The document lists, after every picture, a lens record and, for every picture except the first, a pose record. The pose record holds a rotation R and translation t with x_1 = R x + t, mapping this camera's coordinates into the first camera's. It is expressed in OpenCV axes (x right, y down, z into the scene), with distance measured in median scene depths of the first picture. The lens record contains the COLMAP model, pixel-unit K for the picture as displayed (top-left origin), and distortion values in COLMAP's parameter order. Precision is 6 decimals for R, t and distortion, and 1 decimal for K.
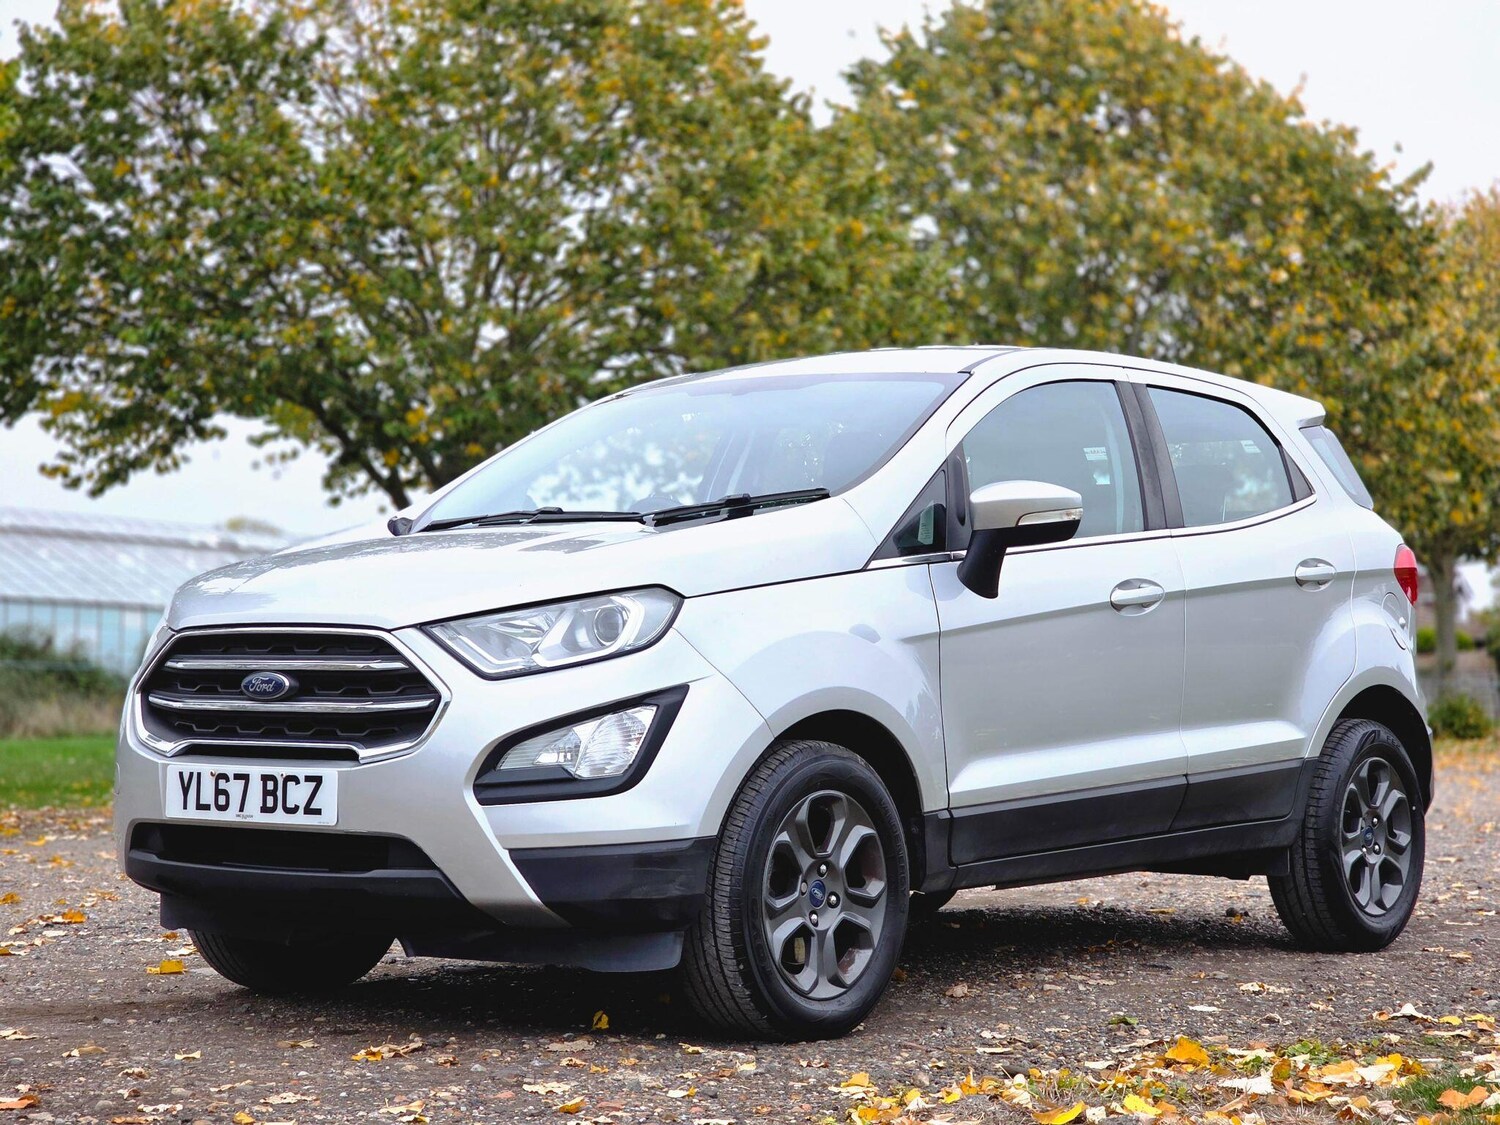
lens RADIAL K [[2875.5, 0, 750.0], [0, 2875.5, 562.5], [0, 0, 1]] dist [-0.075925, 1.088266]
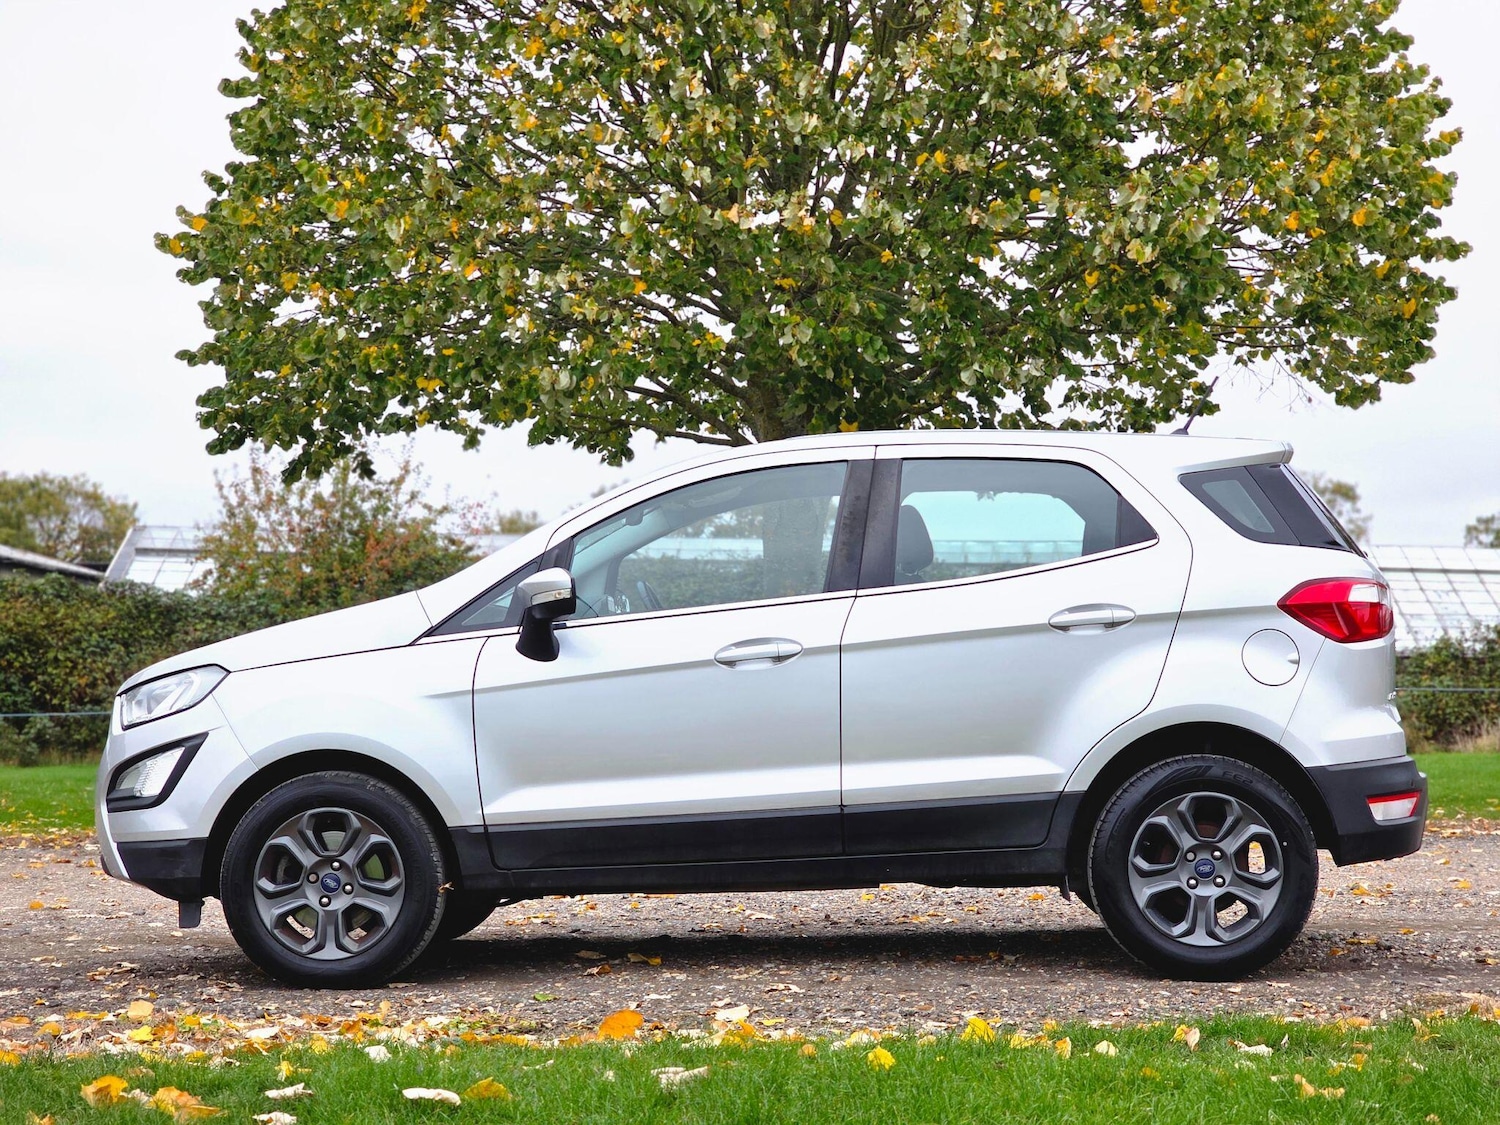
lens RADIAL K [[2923.6, 0, 750.0], [0, 2923.6, 562.5], [0, 0, 1]] dist [-0.068191, 0.919756]
pose [[0.592075, -0.046352, -0.804549, 1.256957], [0.045390, 0.998678, -0.024133, 0.004406], [0.804604, -0.022230, 0.593396, 0.328354]]
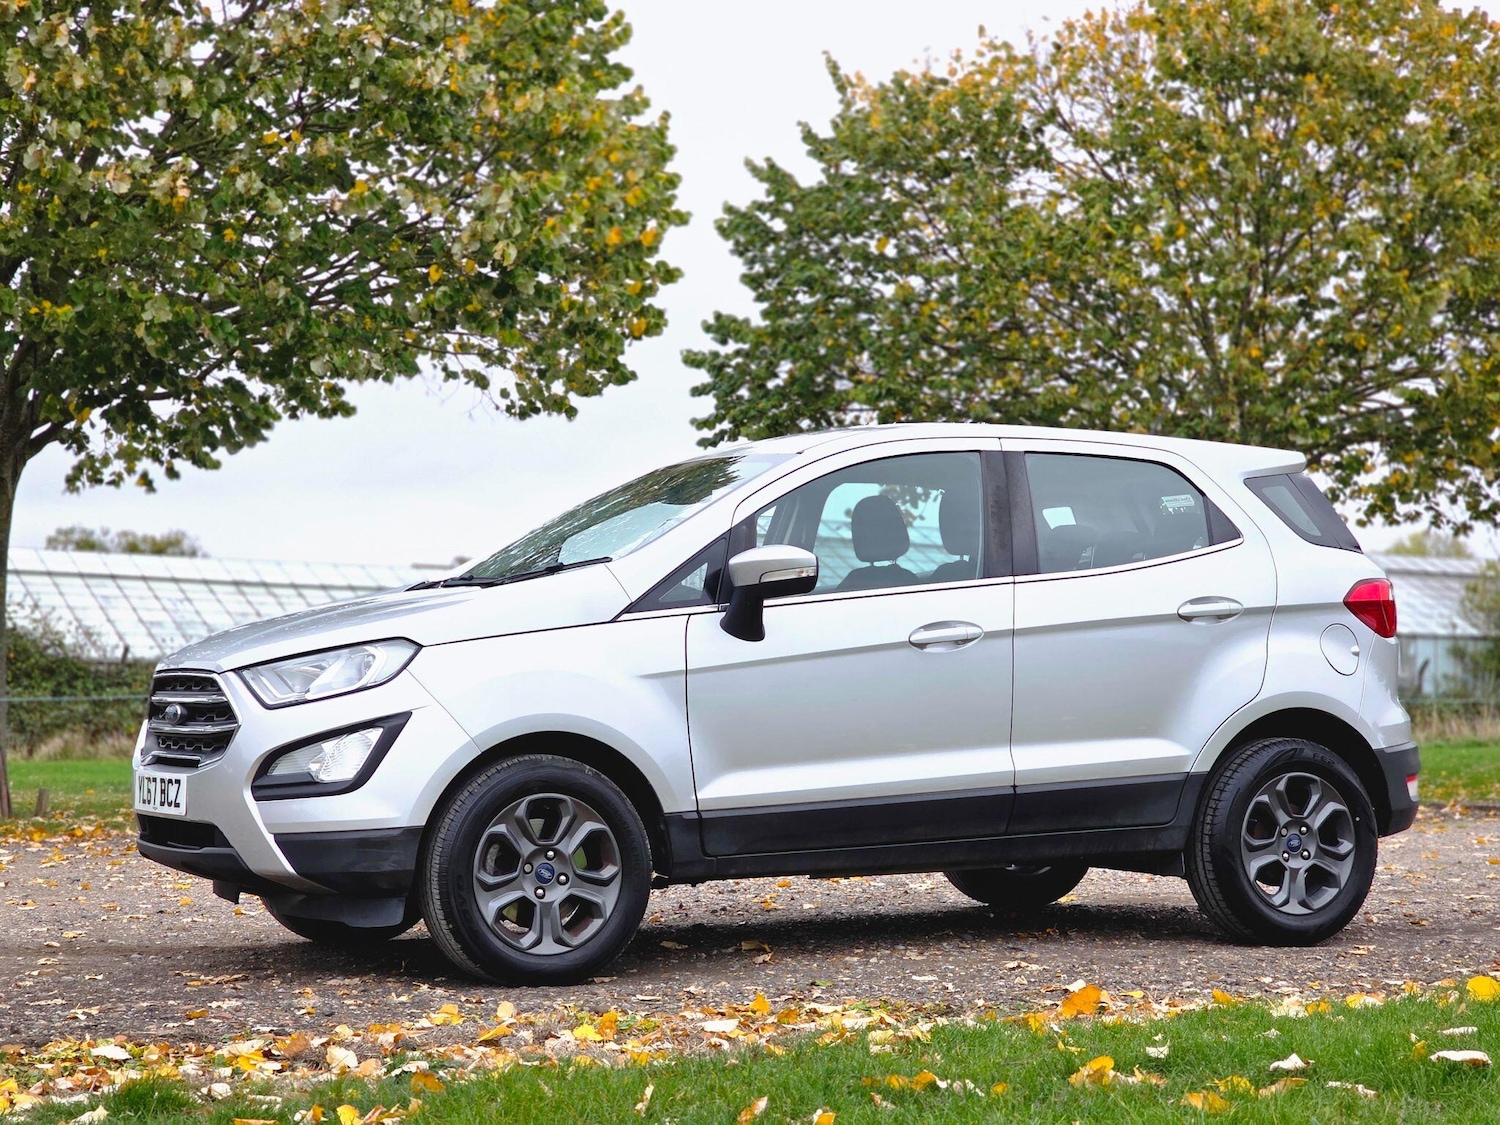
lens RADIAL K [[2923.6, 0, 750.0], [0, 2923.6, 562.5], [0, 0, 1]] dist [-0.068191, 0.919756]
pose [[0.911452, -0.024204, -0.410695, 0.640407], [0.021676, 0.999707, -0.010811, -0.008262], [0.410836, 0.000952, 0.911709, -0.157943]]
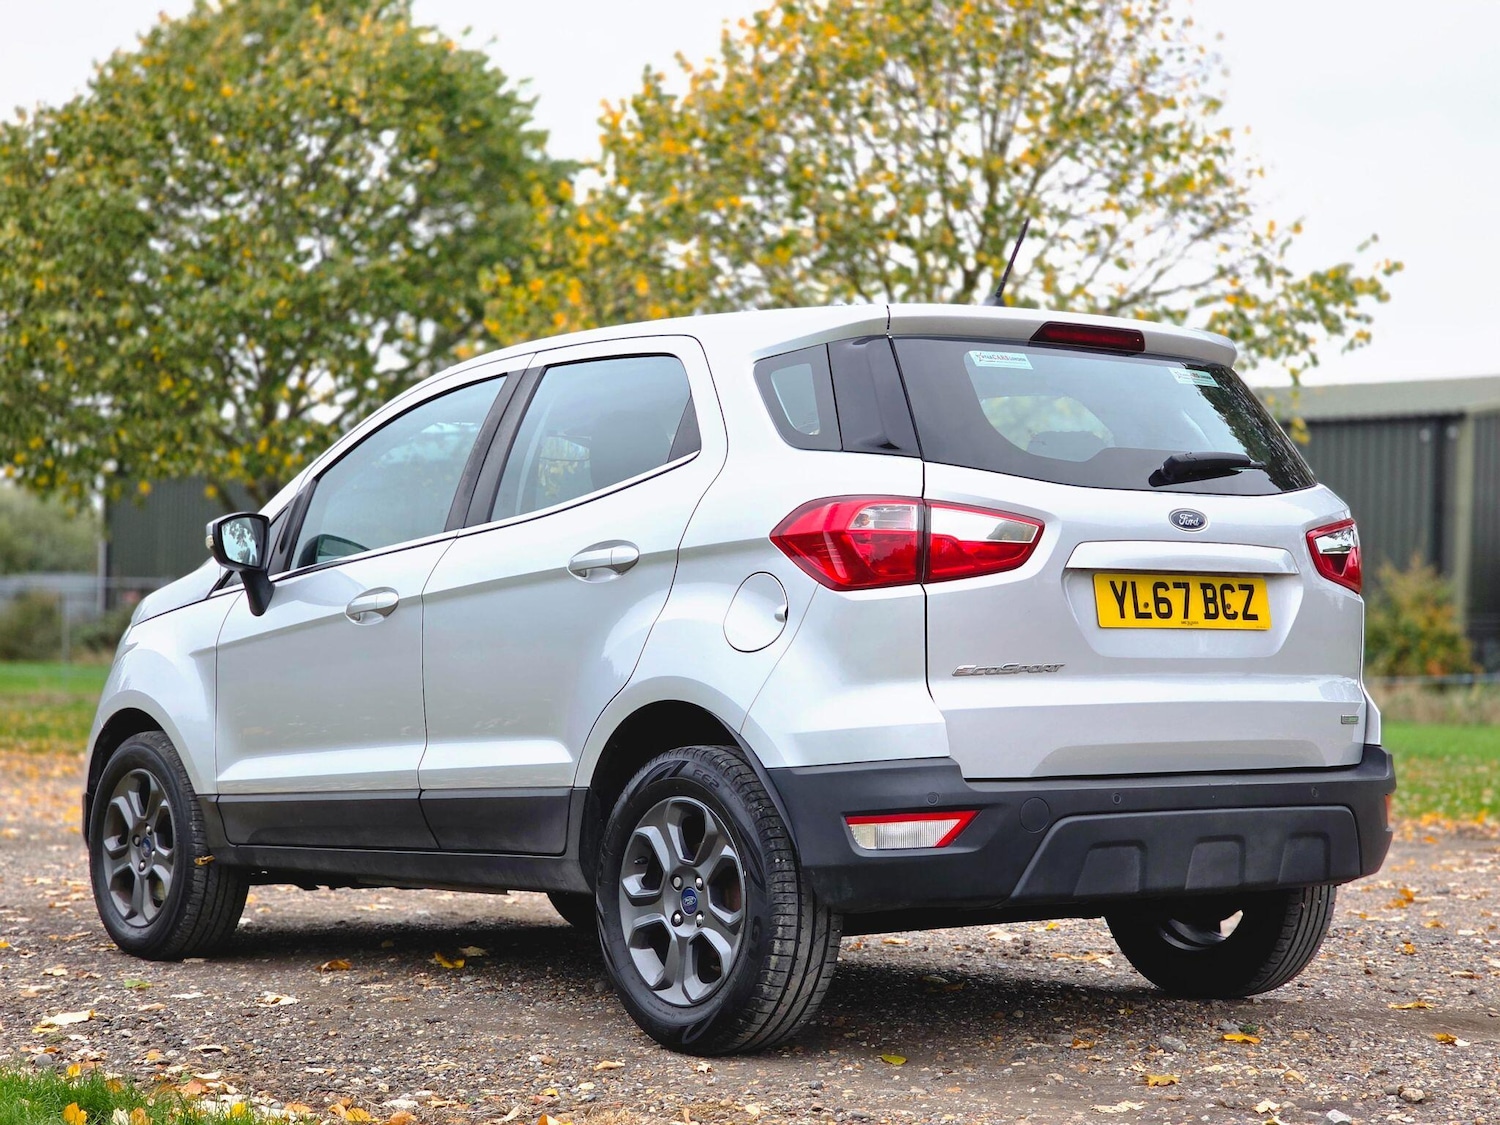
lens RADIAL K [[2923.6, 0, 750.0], [0, 2923.6, 562.5], [0, 0, 1]] dist [-0.068191, 0.919756]
pose [[-0.225168, -0.038128, -0.973574, 1.249388], [0.034110, 0.998313, -0.046986, 0.056248], [0.973723, -0.043788, -0.223487, 1.550659]]
